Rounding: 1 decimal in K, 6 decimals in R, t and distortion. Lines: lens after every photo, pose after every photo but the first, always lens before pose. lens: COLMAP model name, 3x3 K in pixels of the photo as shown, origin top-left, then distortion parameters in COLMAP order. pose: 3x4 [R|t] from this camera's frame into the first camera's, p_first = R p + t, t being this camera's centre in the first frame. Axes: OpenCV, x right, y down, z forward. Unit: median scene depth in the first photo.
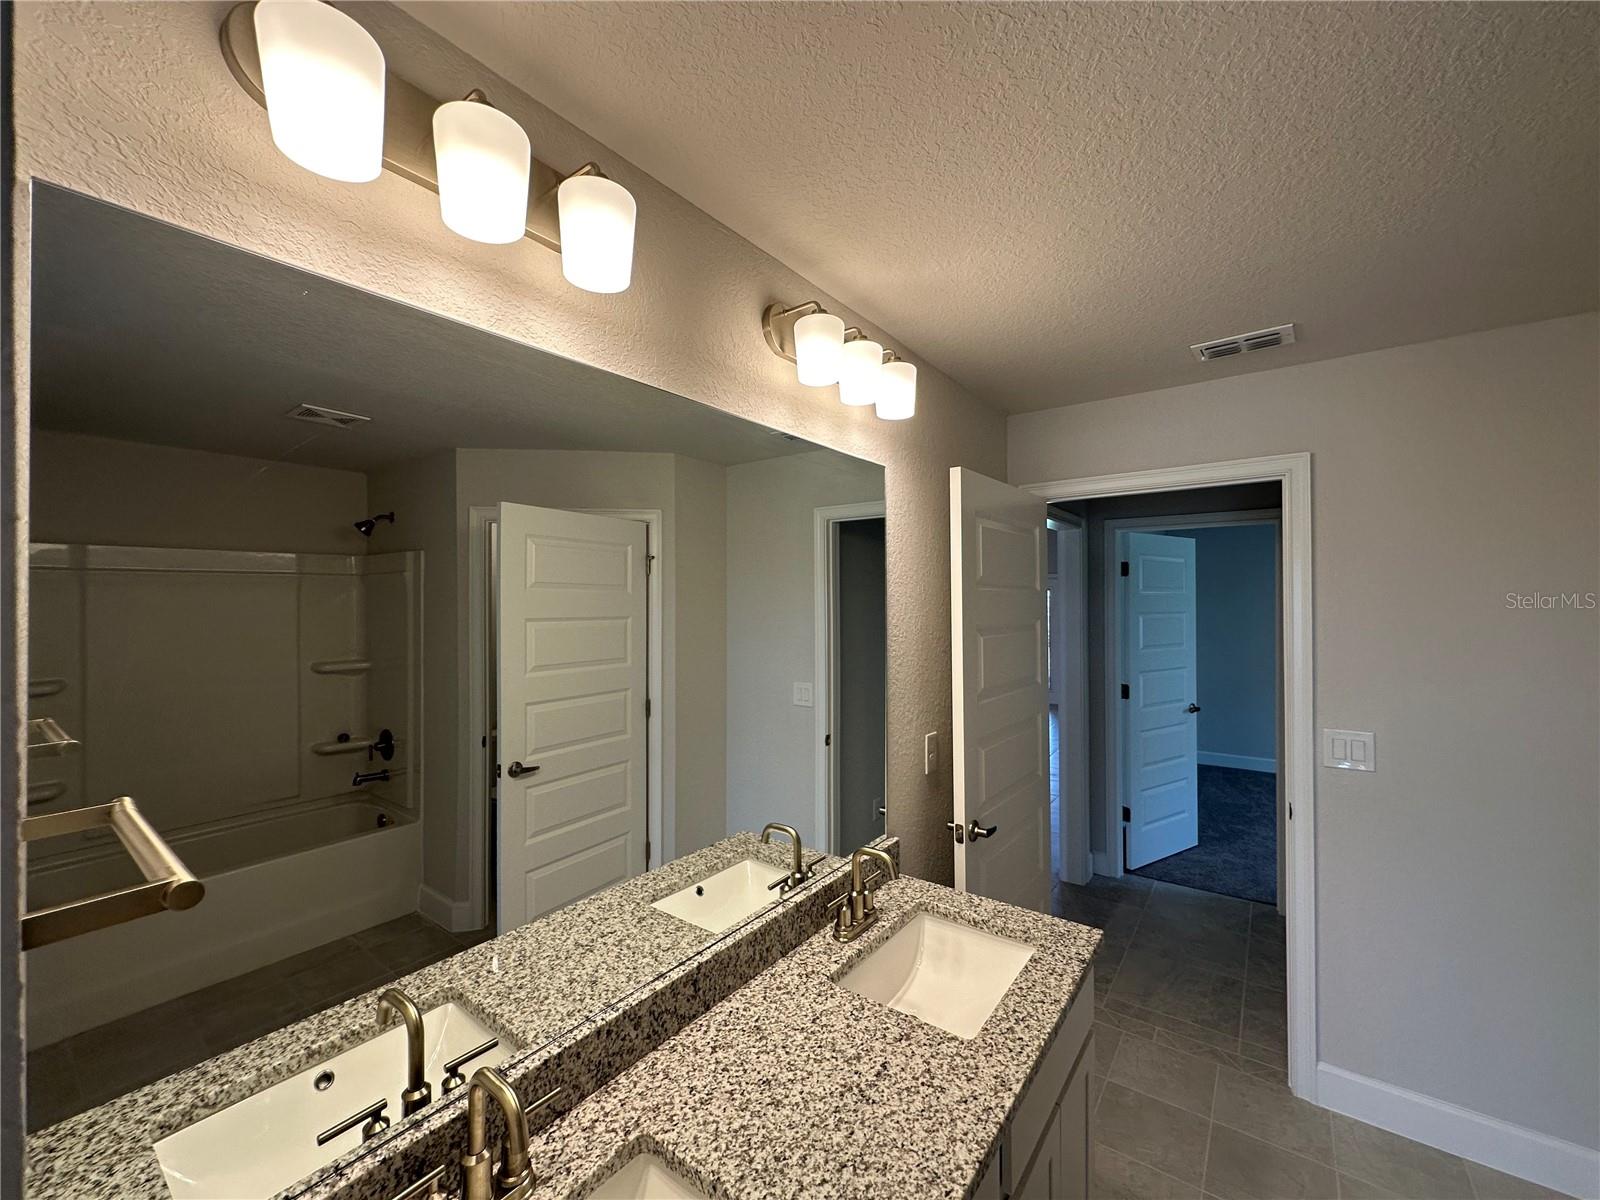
lens RADIAL K [[641.2, 0, 801.4], [0, 641.2, 597.8], [0, 0, 1]] dist [-0.003097, 0.000149]
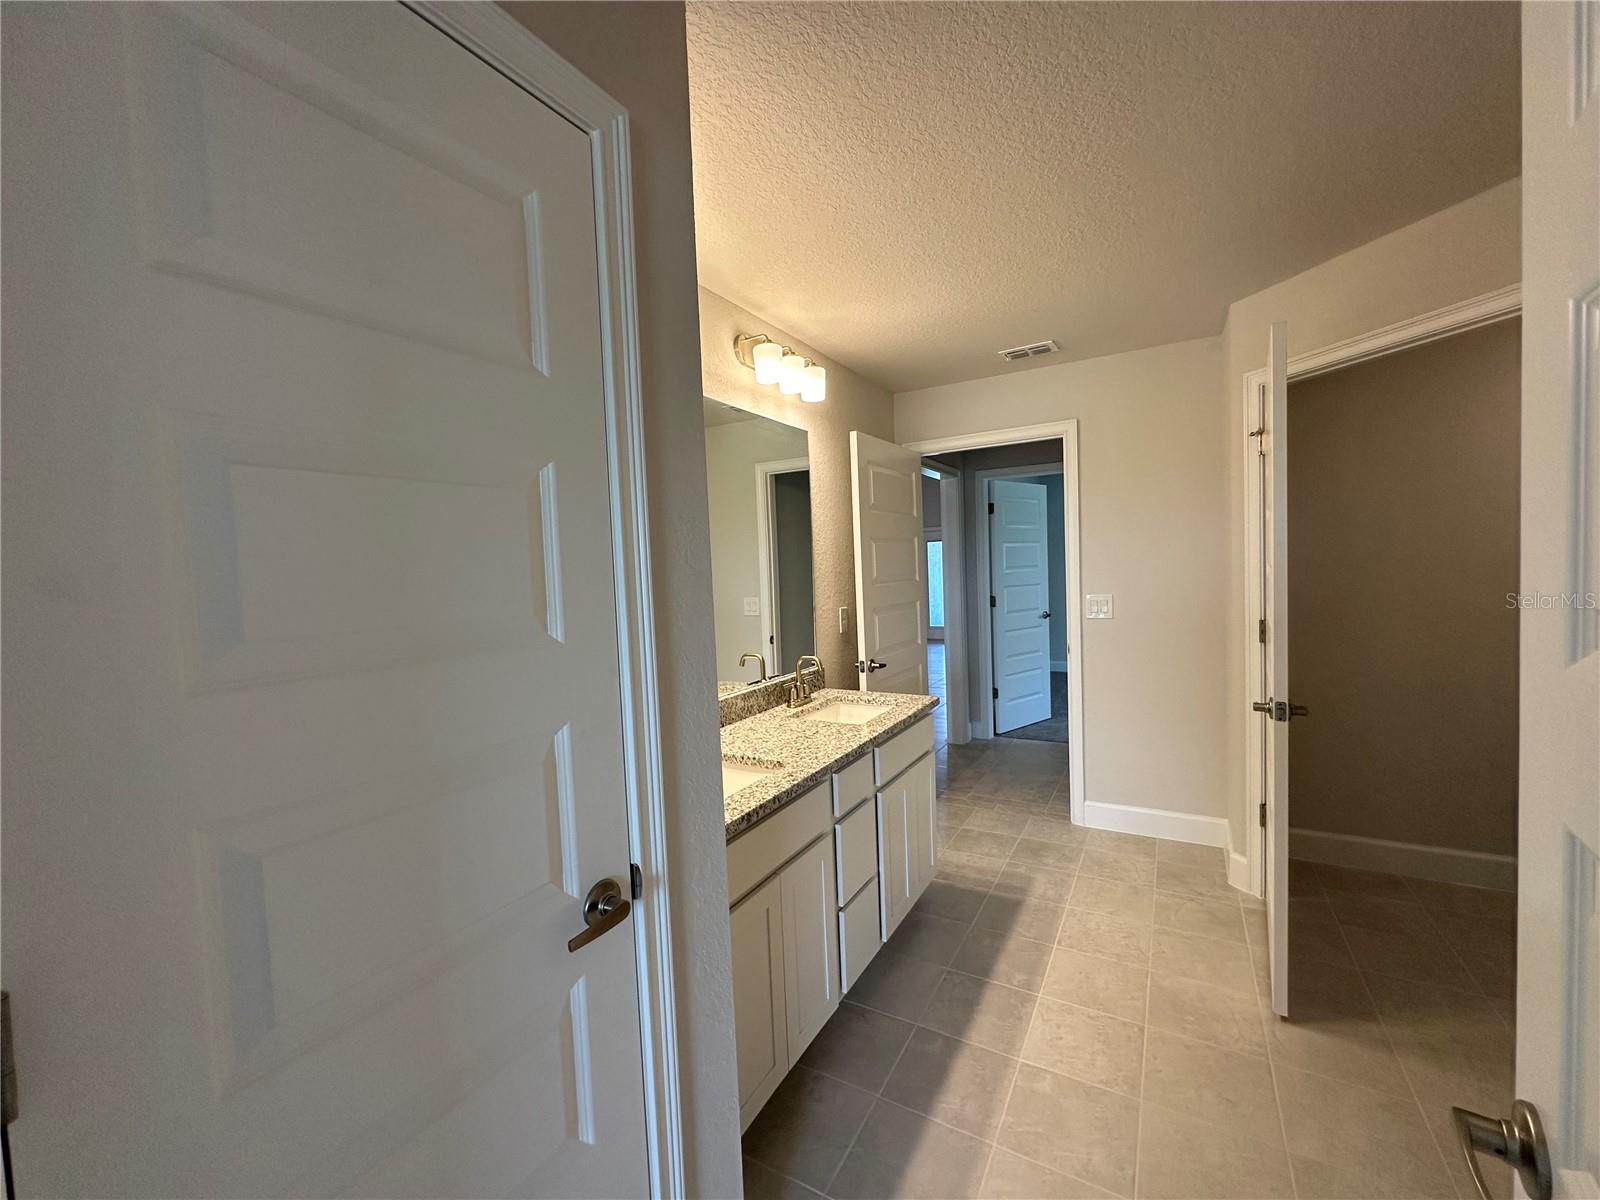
lens RADIAL K [[641.2, 0, 801.4], [0, 641.2, 597.8], [0, 0, 1]] dist [-0.003097, 0.000149]
pose [[0.993068, -0.038029, 0.111218, -0.069135], [0.032275, 0.998068, 0.053085, 0.108252], [-0.113022, -0.049127, 0.992377, -0.526701]]
